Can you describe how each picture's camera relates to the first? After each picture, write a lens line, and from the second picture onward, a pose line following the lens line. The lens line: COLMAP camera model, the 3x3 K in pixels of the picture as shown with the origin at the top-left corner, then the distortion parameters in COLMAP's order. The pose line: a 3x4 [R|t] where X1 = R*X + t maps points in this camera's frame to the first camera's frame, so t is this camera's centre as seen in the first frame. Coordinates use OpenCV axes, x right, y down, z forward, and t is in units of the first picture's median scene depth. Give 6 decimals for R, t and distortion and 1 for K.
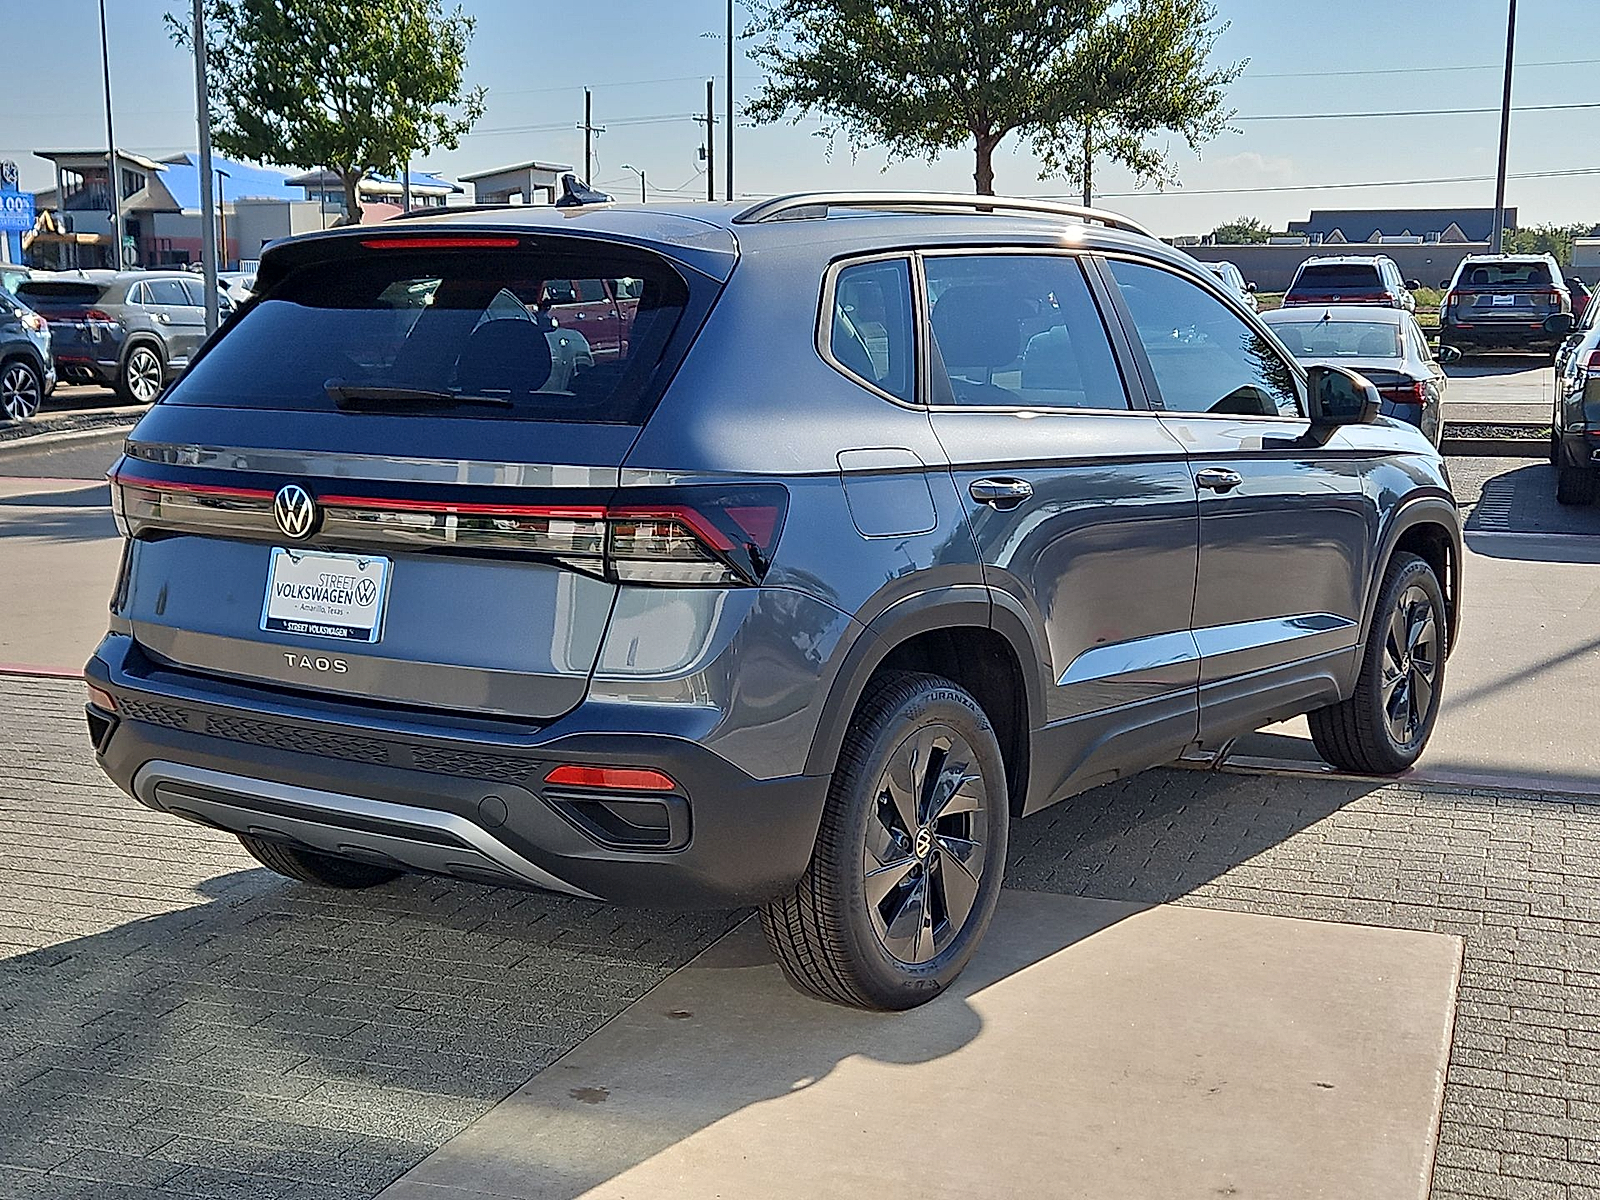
lens RADIAL K [[2134.7, 0, 791.3], [0, 2134.7, 628.4], [0, 0, 1]] dist [0.078012, -0.015039]
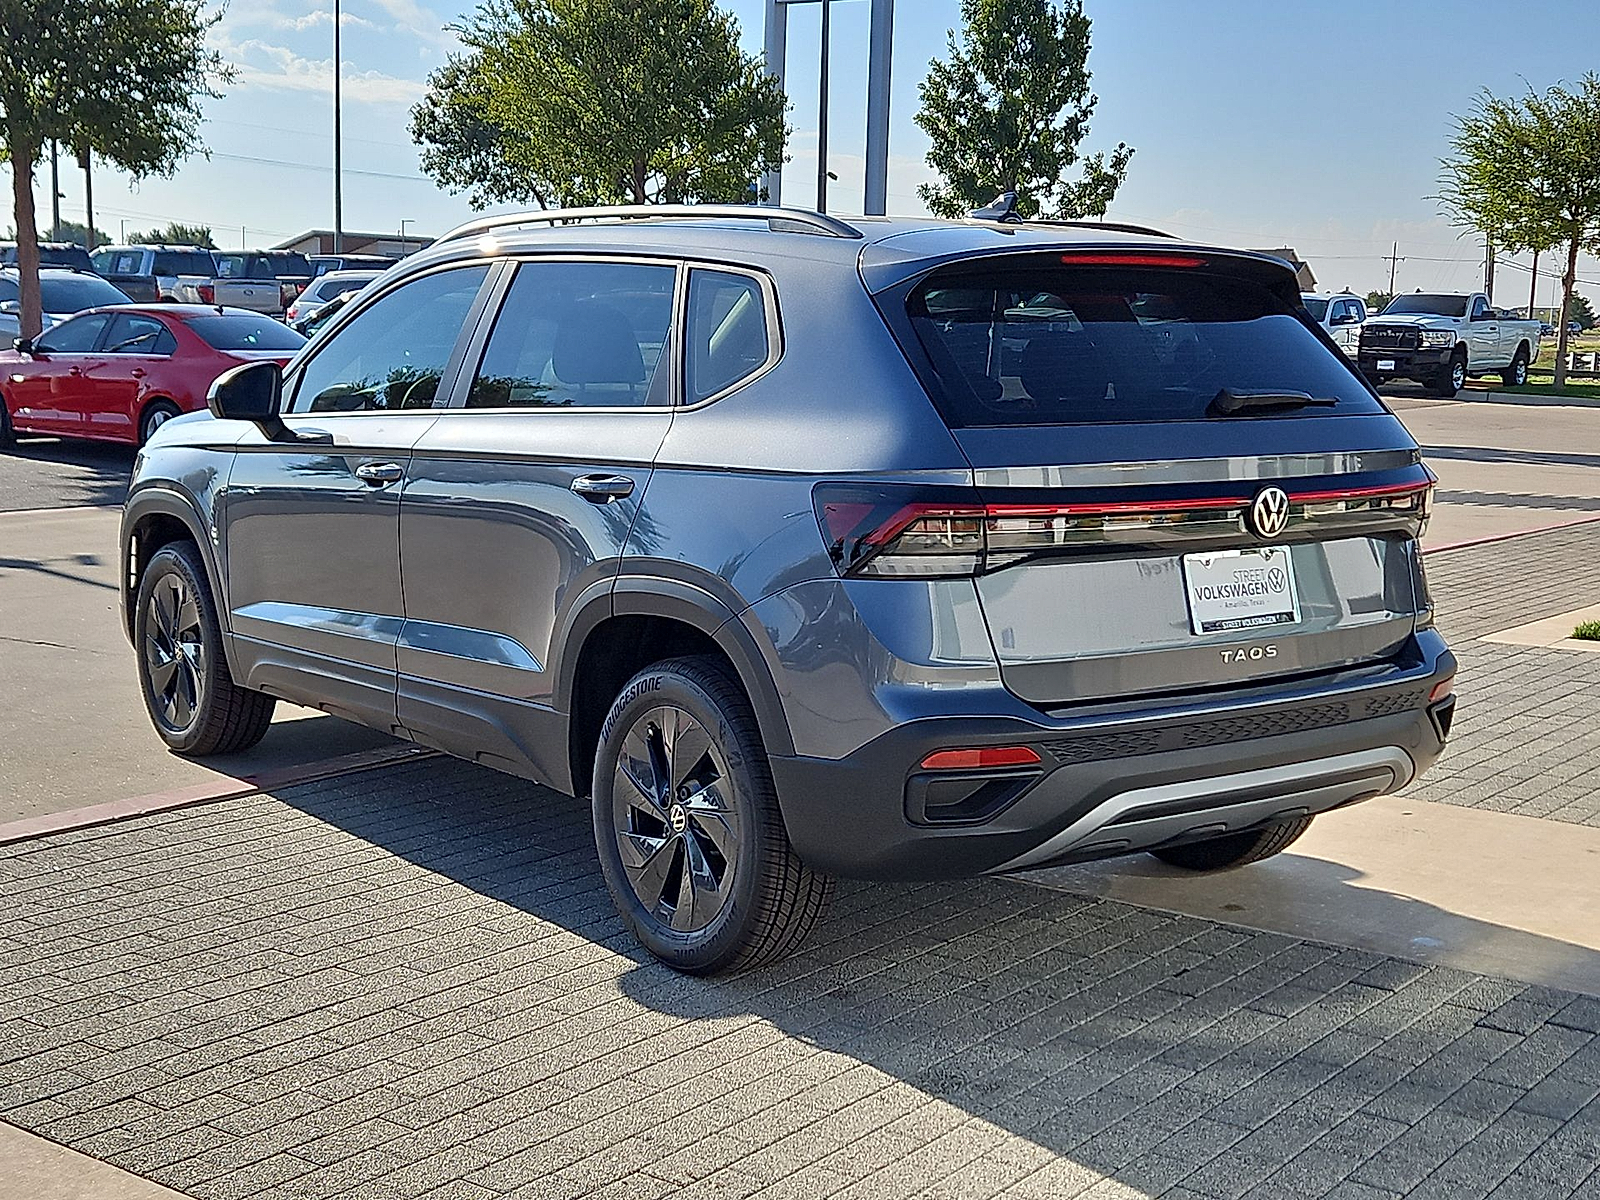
lens RADIAL K [[2119.0, 0, 825.1], [0, 2119.0, 599.2], [0, 0, 1]] dist [0.085251, 0.003407]
pose [[0.297205, -0.123315, 0.946817, -1.210440], [0.125014, 0.988114, 0.089452, -0.124371], [-0.946594, 0.091780, 0.309089, 0.815308]]
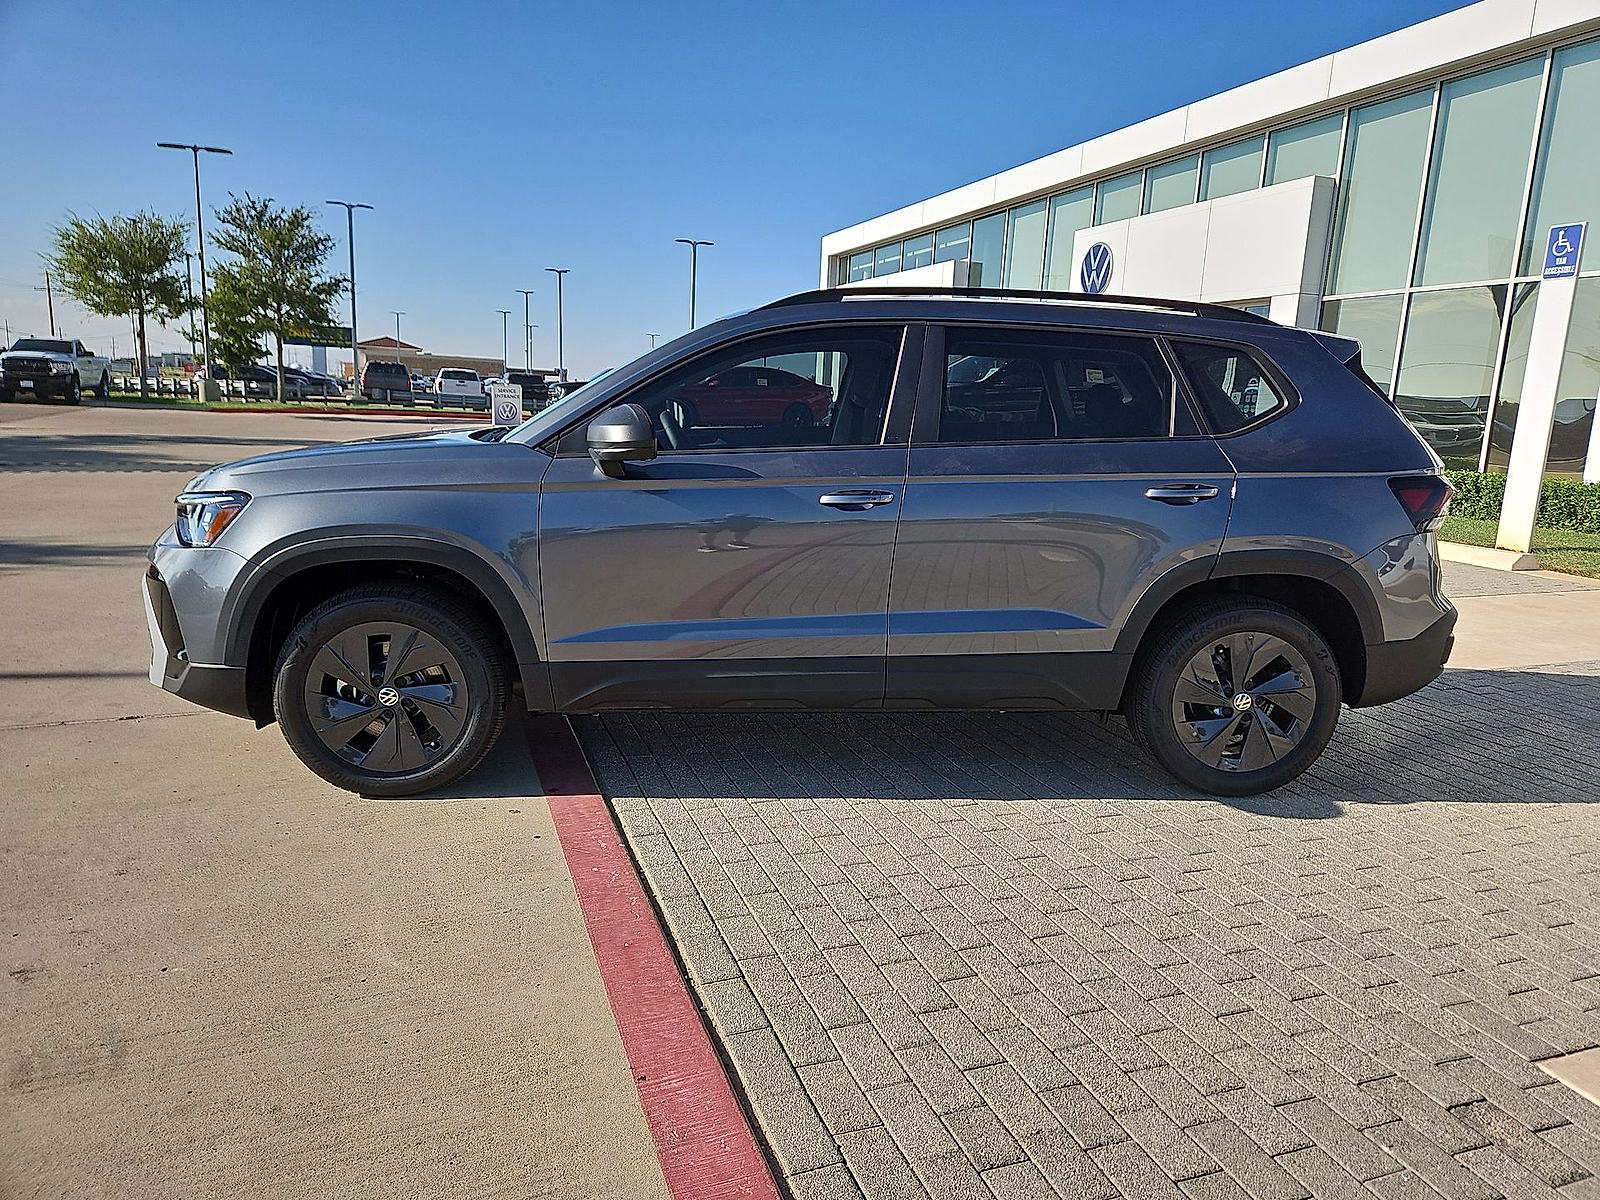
lens RADIAL K [[1075.6, 0, 800.0], [0, 1075.6, 600.0], [0, 0, 1]] dist [0.022355, -0.000662]
pose [[-0.625226, -0.172558, 0.761129, -0.651015], [0.081936, 0.955348, 0.283897, -0.274219], [-0.776131, 0.239864, -0.583169, 1.966657]]
